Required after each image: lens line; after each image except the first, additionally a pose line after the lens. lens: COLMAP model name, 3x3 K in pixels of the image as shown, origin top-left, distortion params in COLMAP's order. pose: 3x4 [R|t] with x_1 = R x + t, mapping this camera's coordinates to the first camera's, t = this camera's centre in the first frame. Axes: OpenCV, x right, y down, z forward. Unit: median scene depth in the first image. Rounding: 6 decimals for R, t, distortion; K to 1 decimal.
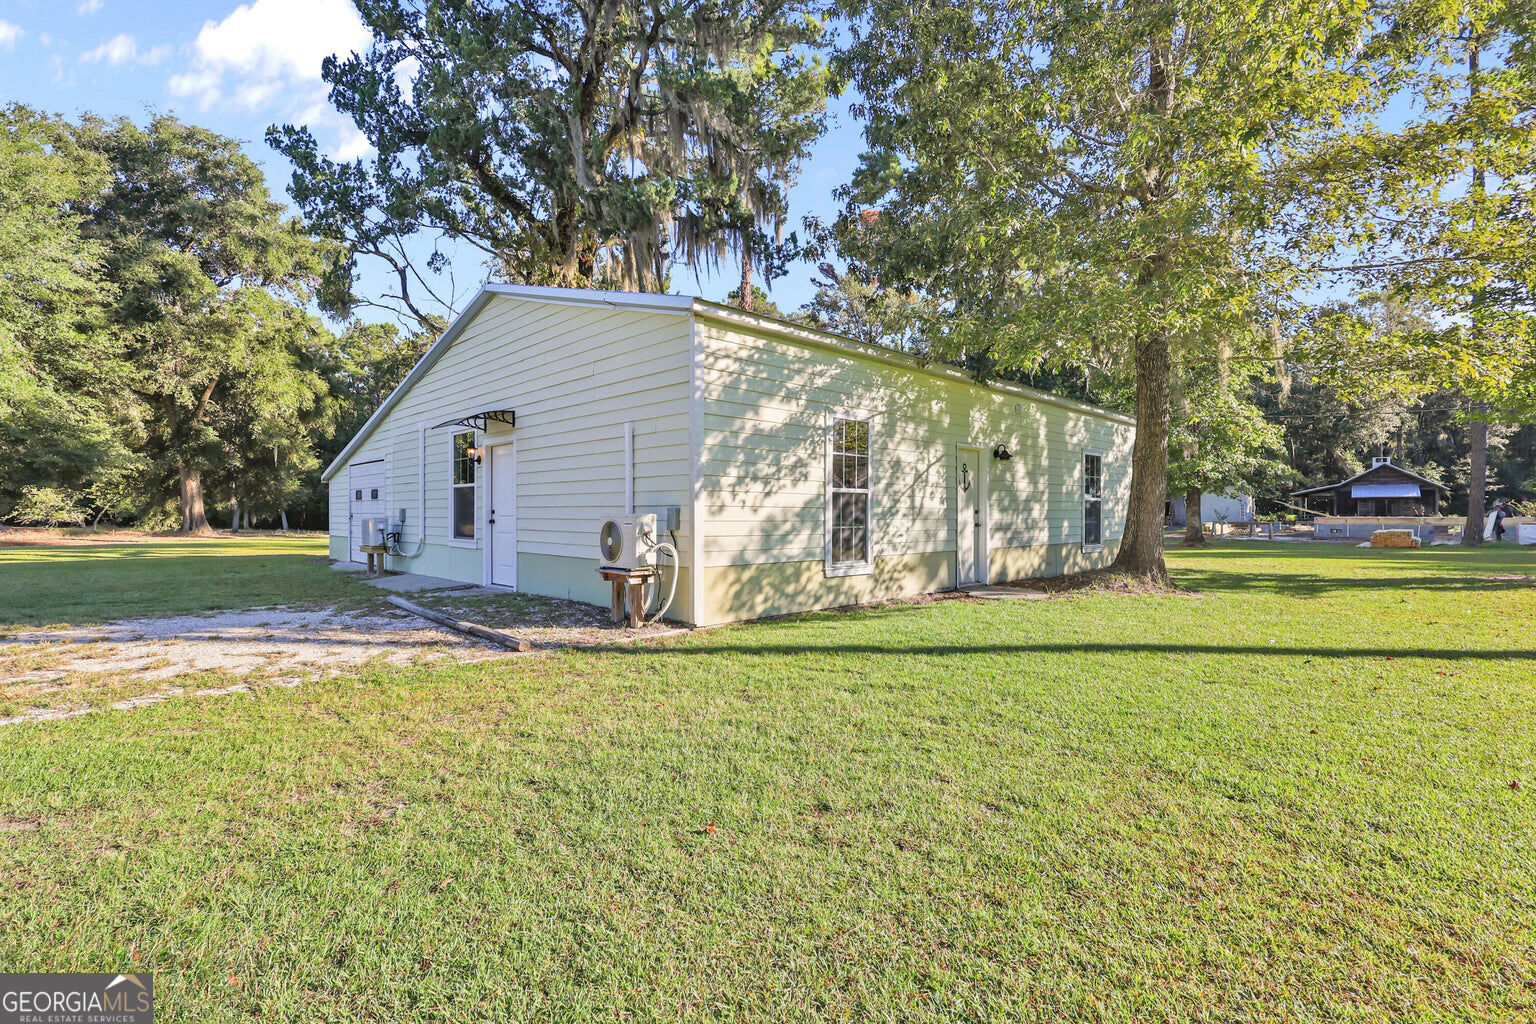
lens RADIAL K [[707.0, 0, 767.2], [0, 707.0, 504.1], [0, 0, 1]] dist [-0.002405, -0.000549]
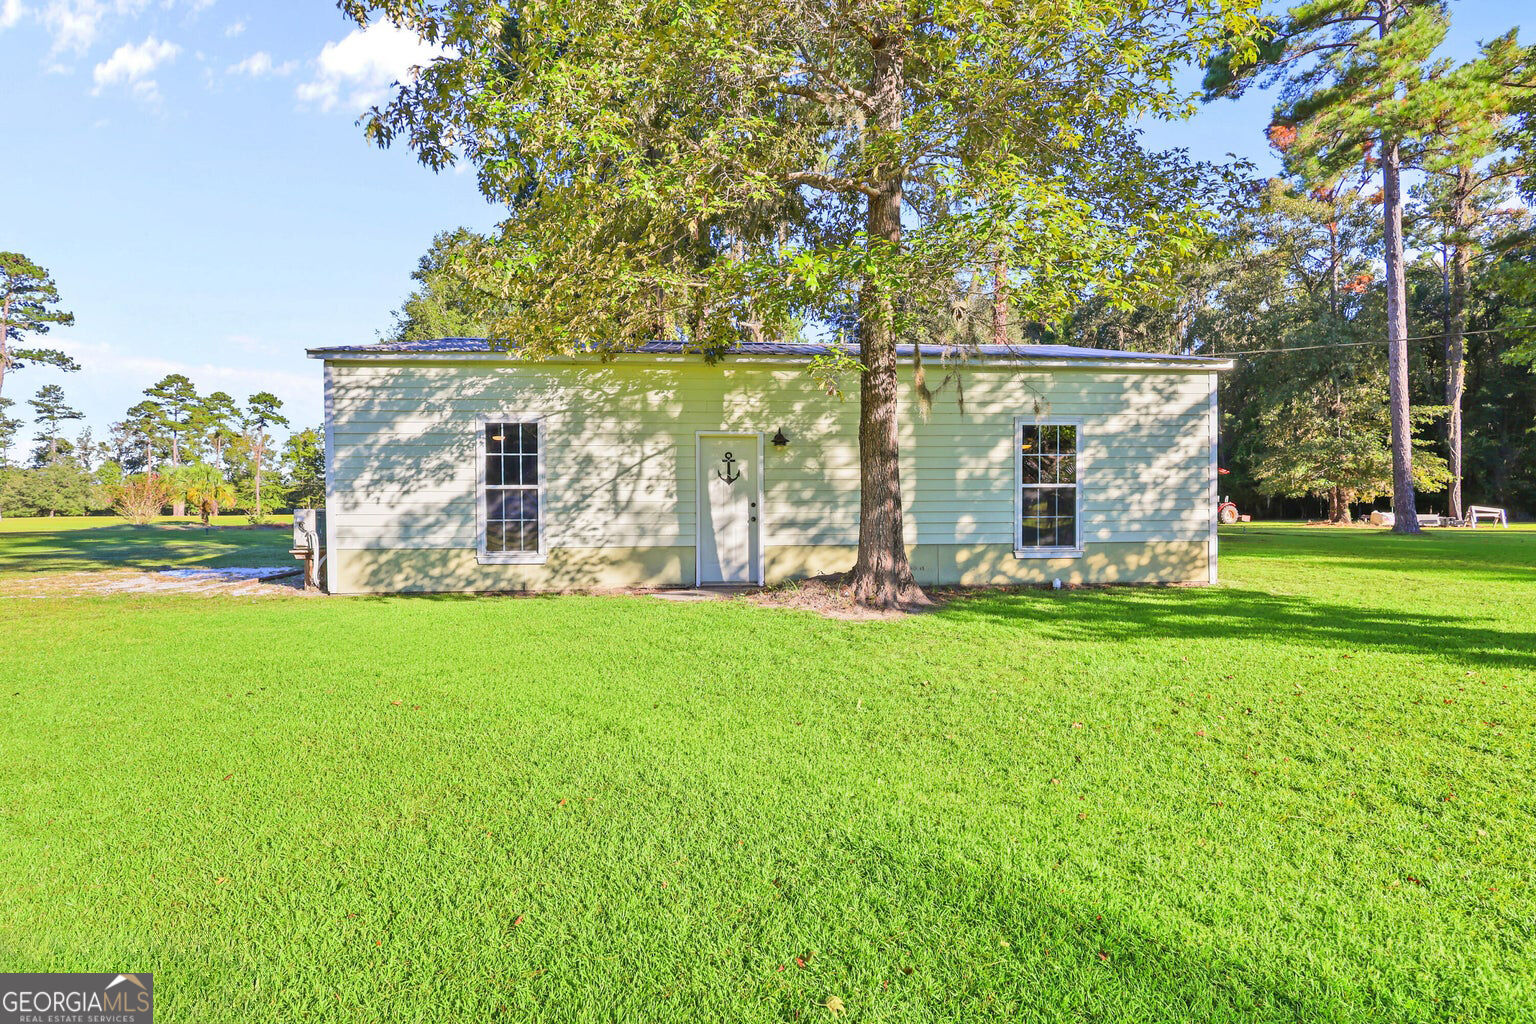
lens RADIAL K [[707.0, 0, 767.7], [0, 707.0, 525.3], [0, 0, 1]] dist [-0.002405, -0.000549]
pose [[0.772187, -0.003509, -0.635386, 1.140582], [0.014503, 0.999822, 0.012103, 0.032868], [0.635230, -0.018561, 0.772100, 0.407772]]
